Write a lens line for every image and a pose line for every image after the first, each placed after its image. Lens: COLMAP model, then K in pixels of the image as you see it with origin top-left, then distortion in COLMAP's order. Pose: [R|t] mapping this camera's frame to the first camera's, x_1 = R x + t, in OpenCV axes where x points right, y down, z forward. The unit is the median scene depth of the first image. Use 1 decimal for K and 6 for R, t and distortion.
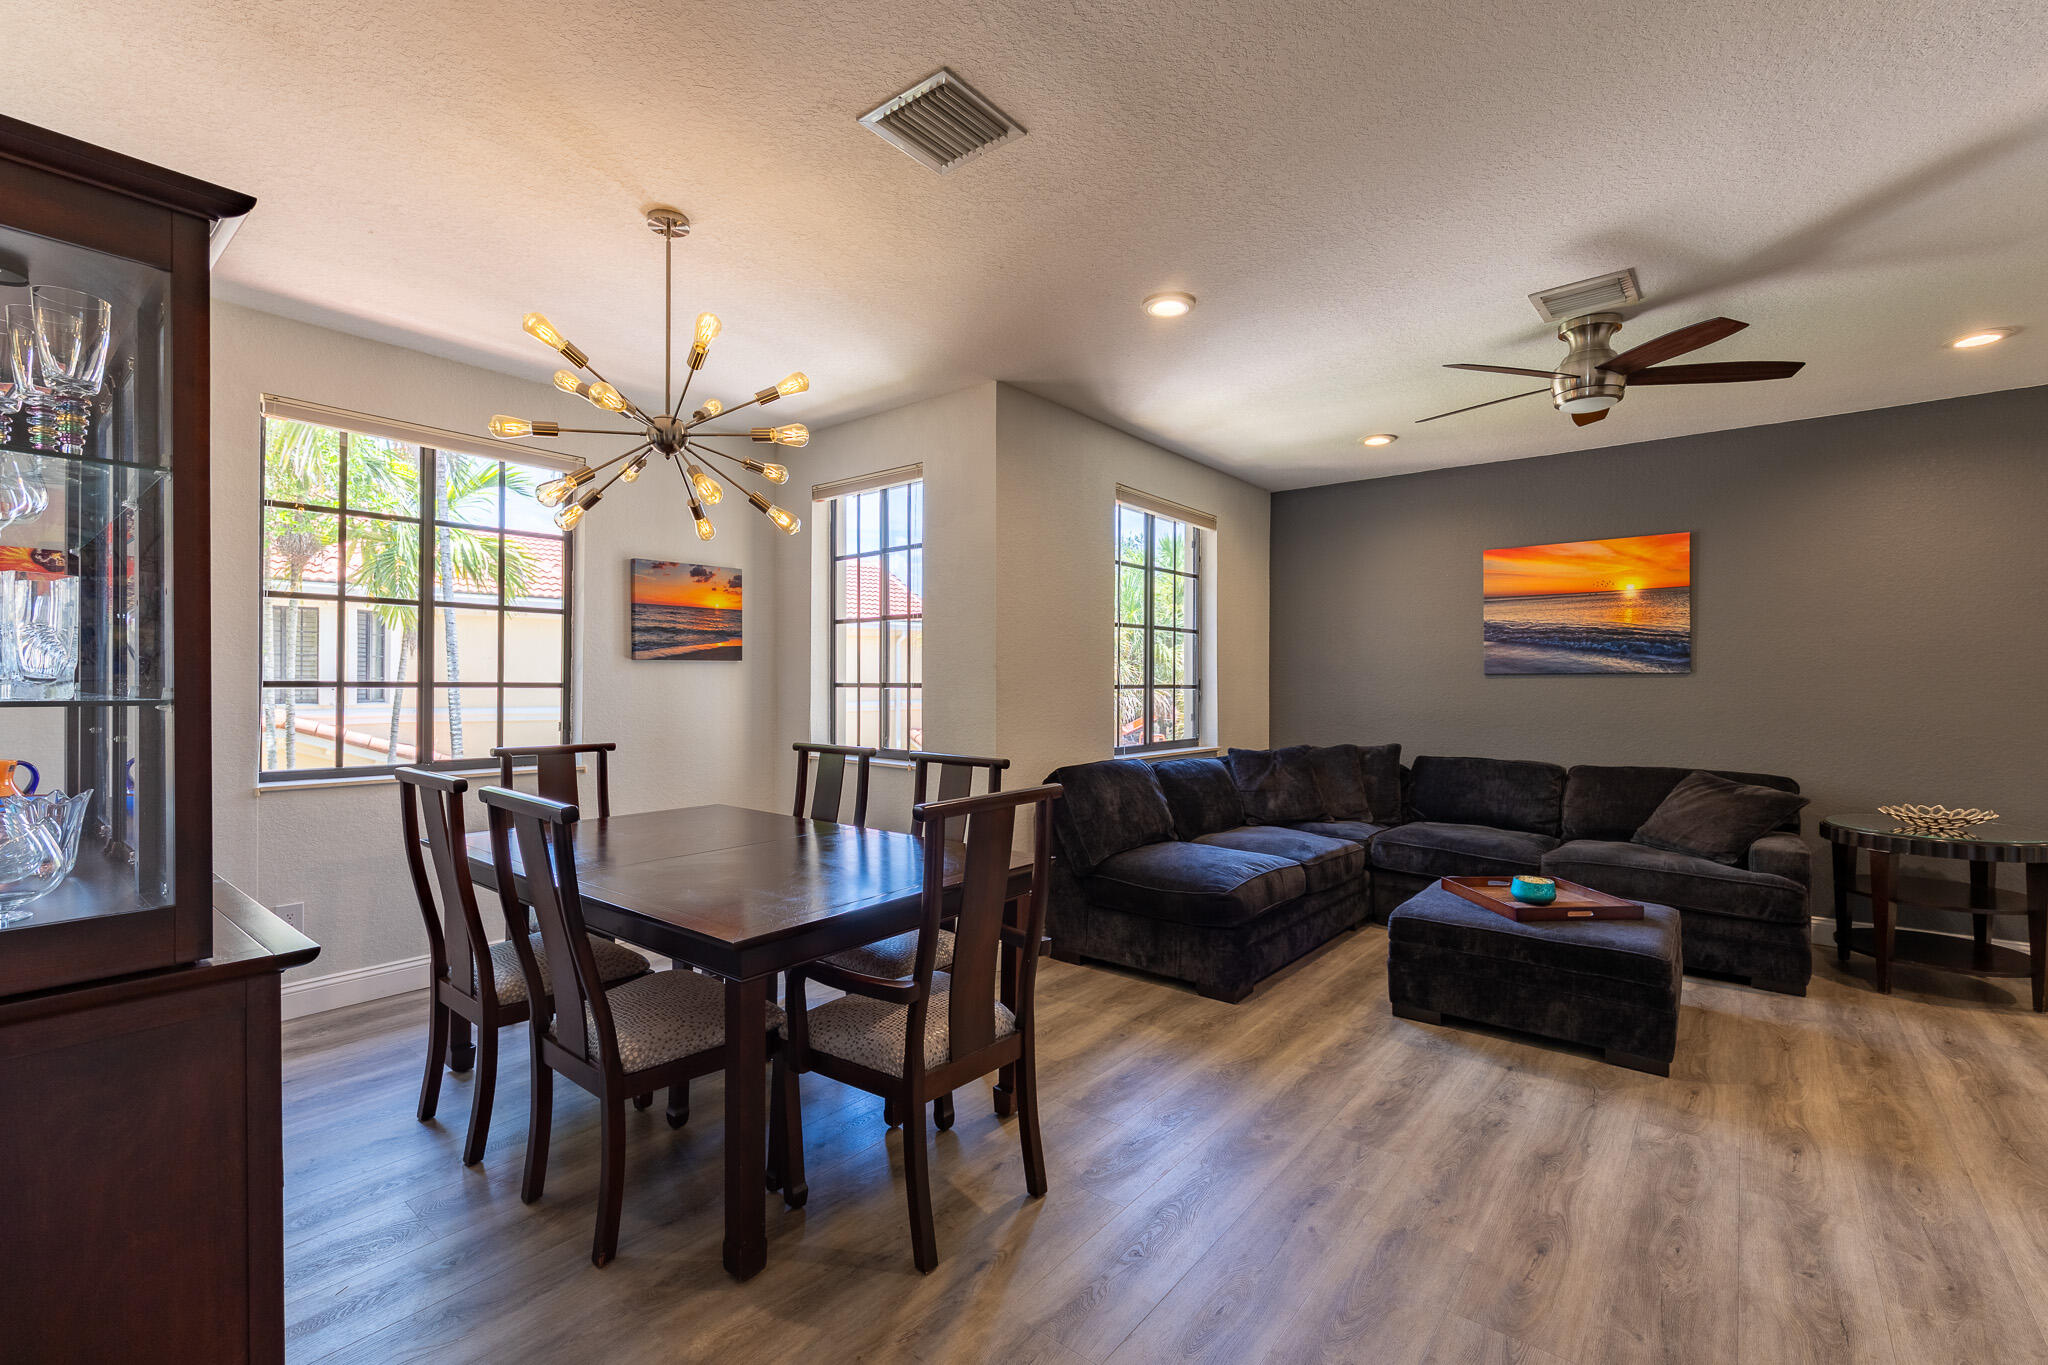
lens RADIAL K [[881.3, 0, 1031.2], [0, 881.3, 681.5], [0, 0, 1]] dist [0.000679, -0.000213]
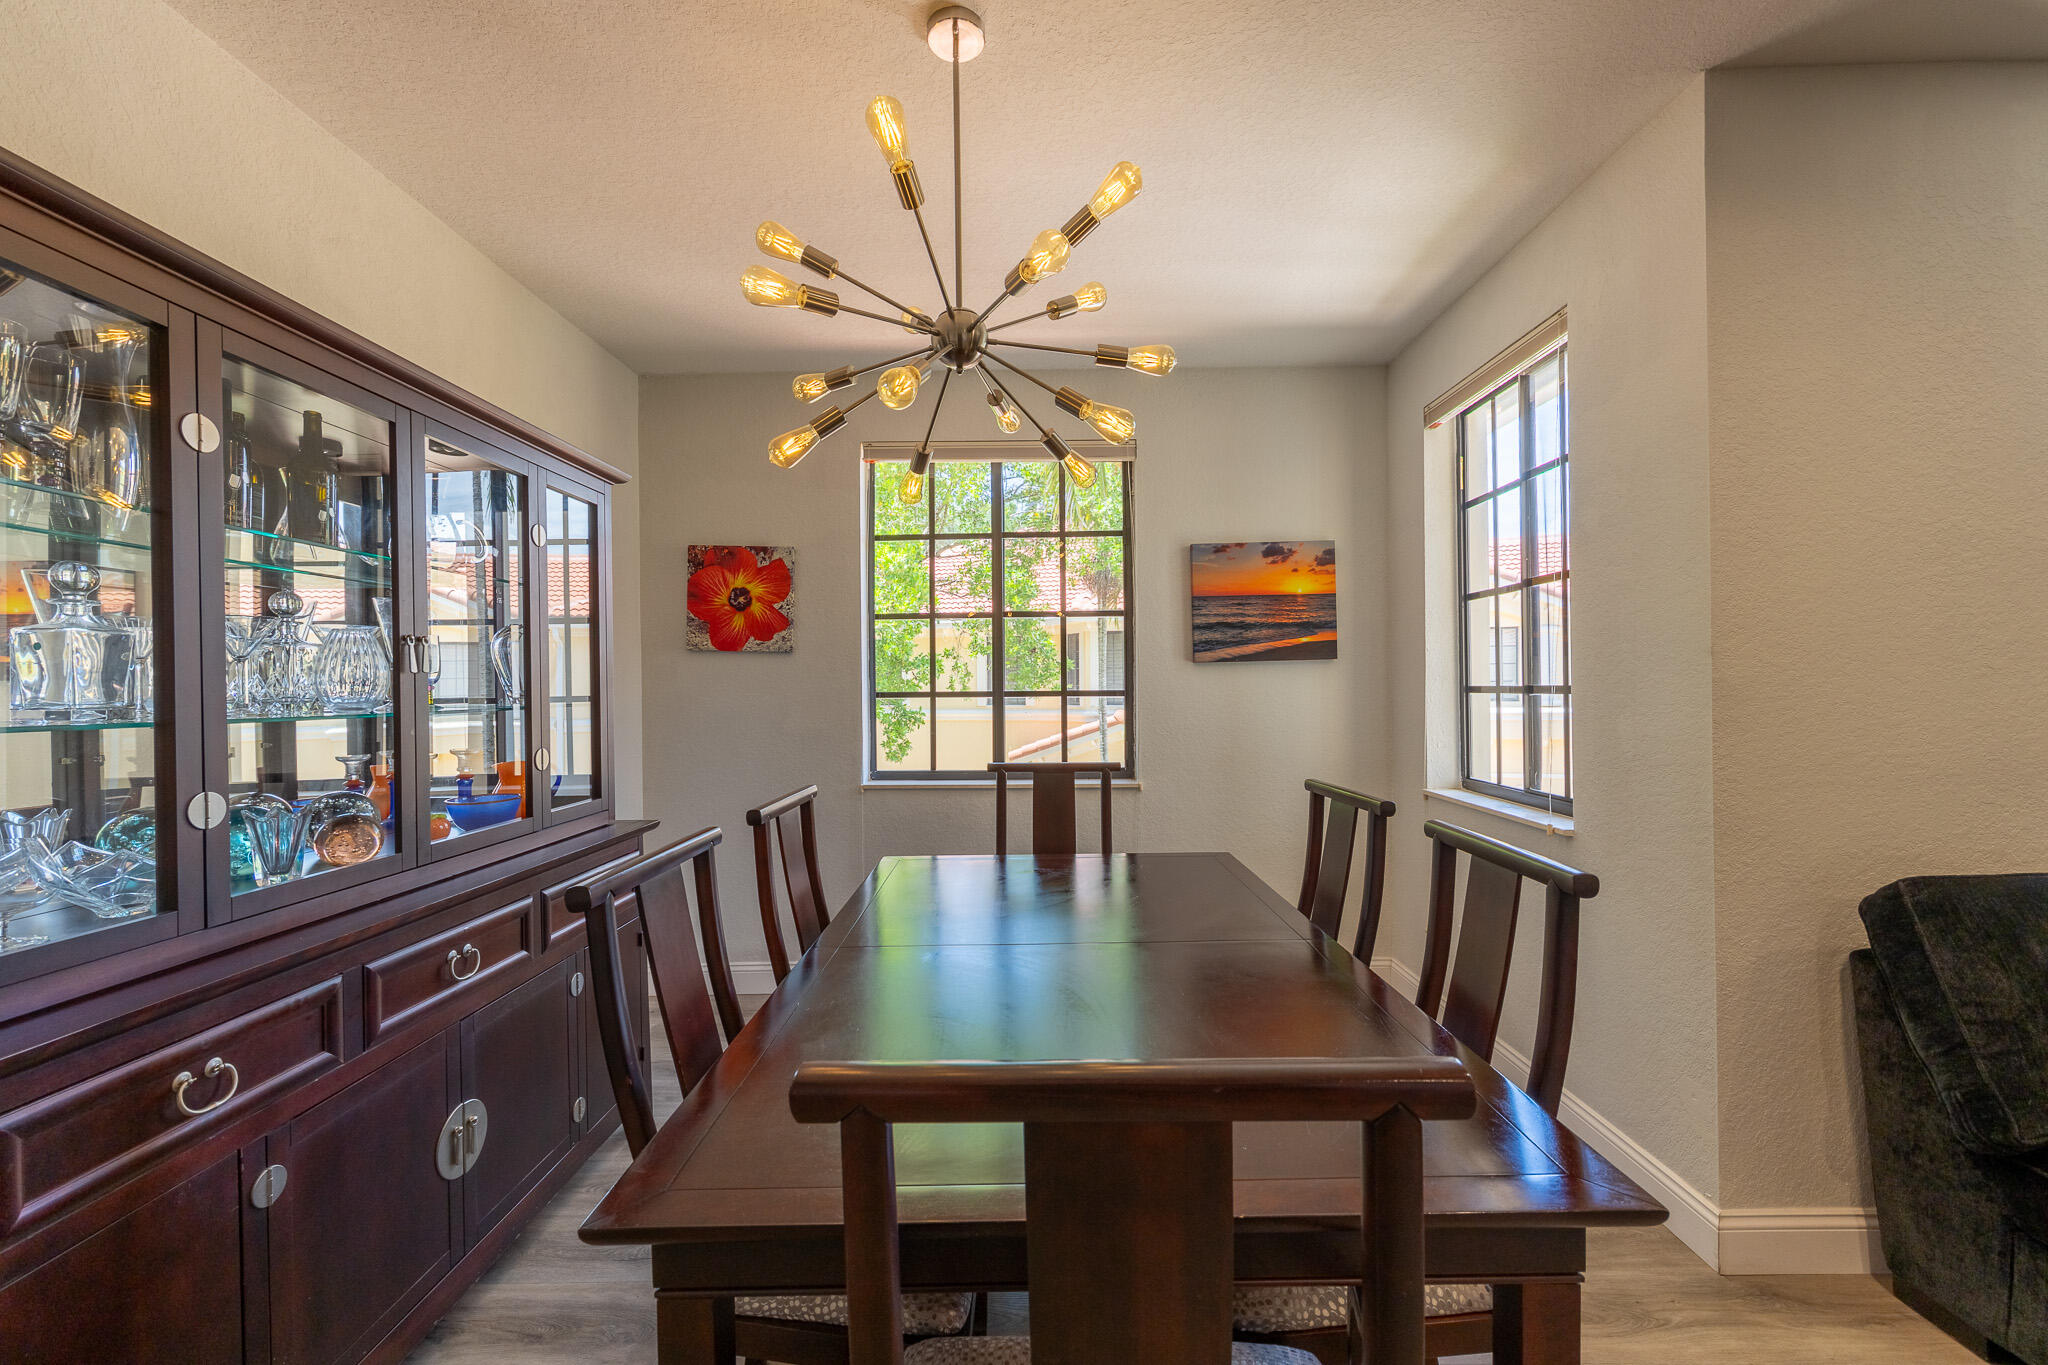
lens RADIAL K [[827.5, 0, 1027.7], [0, 827.5, 684.6], [0, 0, 1]] dist [-0.000648, 0.000089]
pose [[0.620709, -0.013153, -0.783931, 0.076511], [0.013087, 0.999894, -0.006414, -0.000420], [0.783932, -0.006278, 0.620815, 0.369599]]
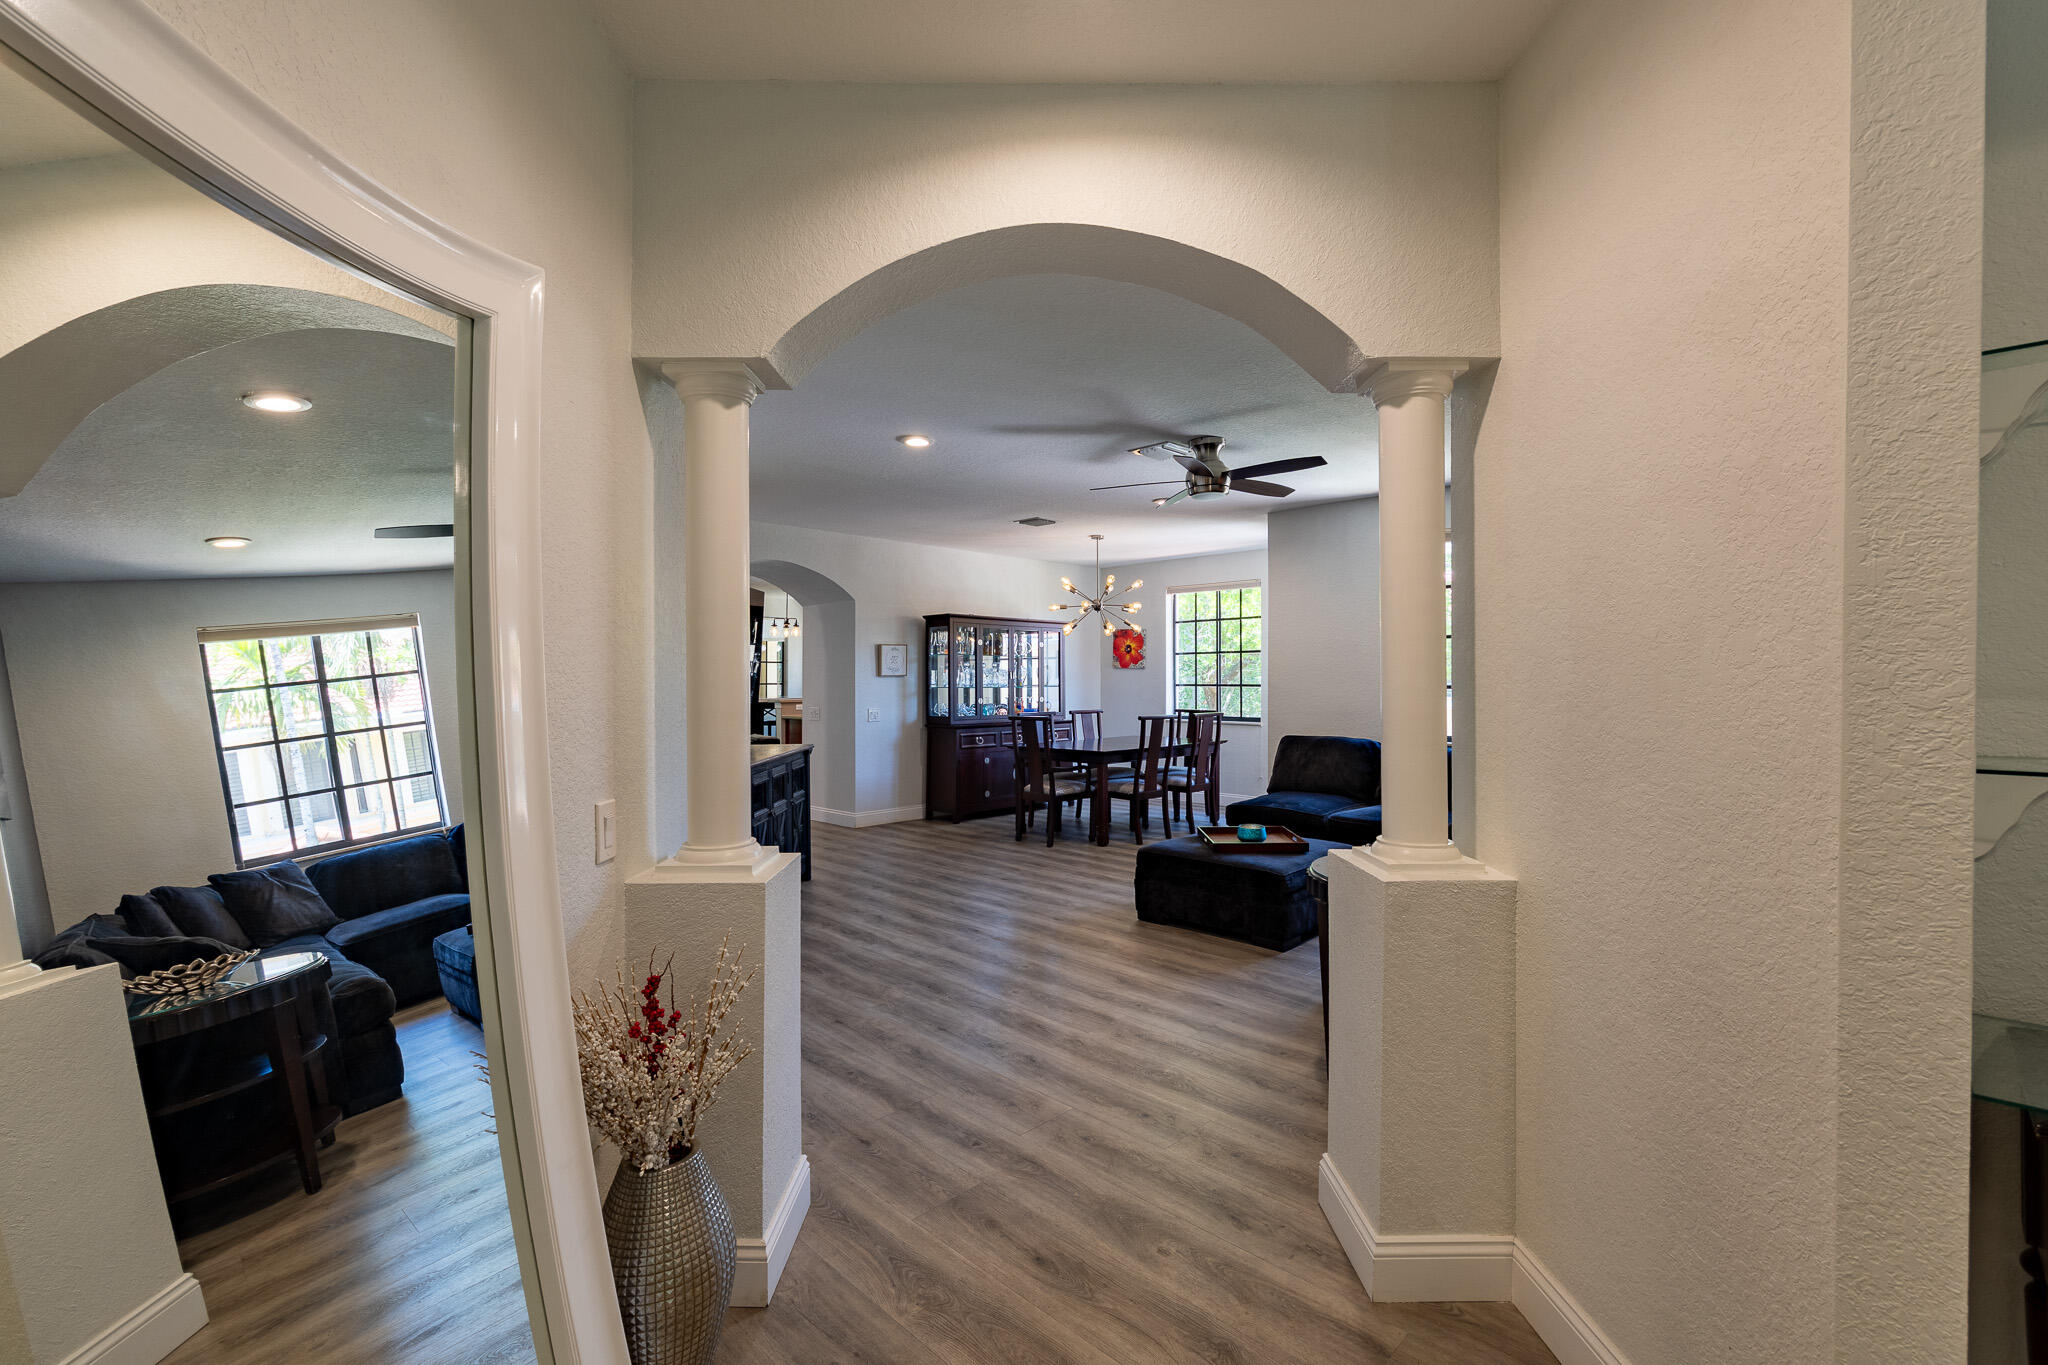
lens RADIAL K [[881.3, 0, 1031.2], [0, 881.3, 681.5], [0, 0, 1]] dist [0.000679, -0.000213]
pose [[-0.104500, -0.002946, -0.994521, 1.580415], [0.000804, 0.999995, -0.003046, -0.000036], [0.994525, -0.001118, -0.104497, 0.635693]]
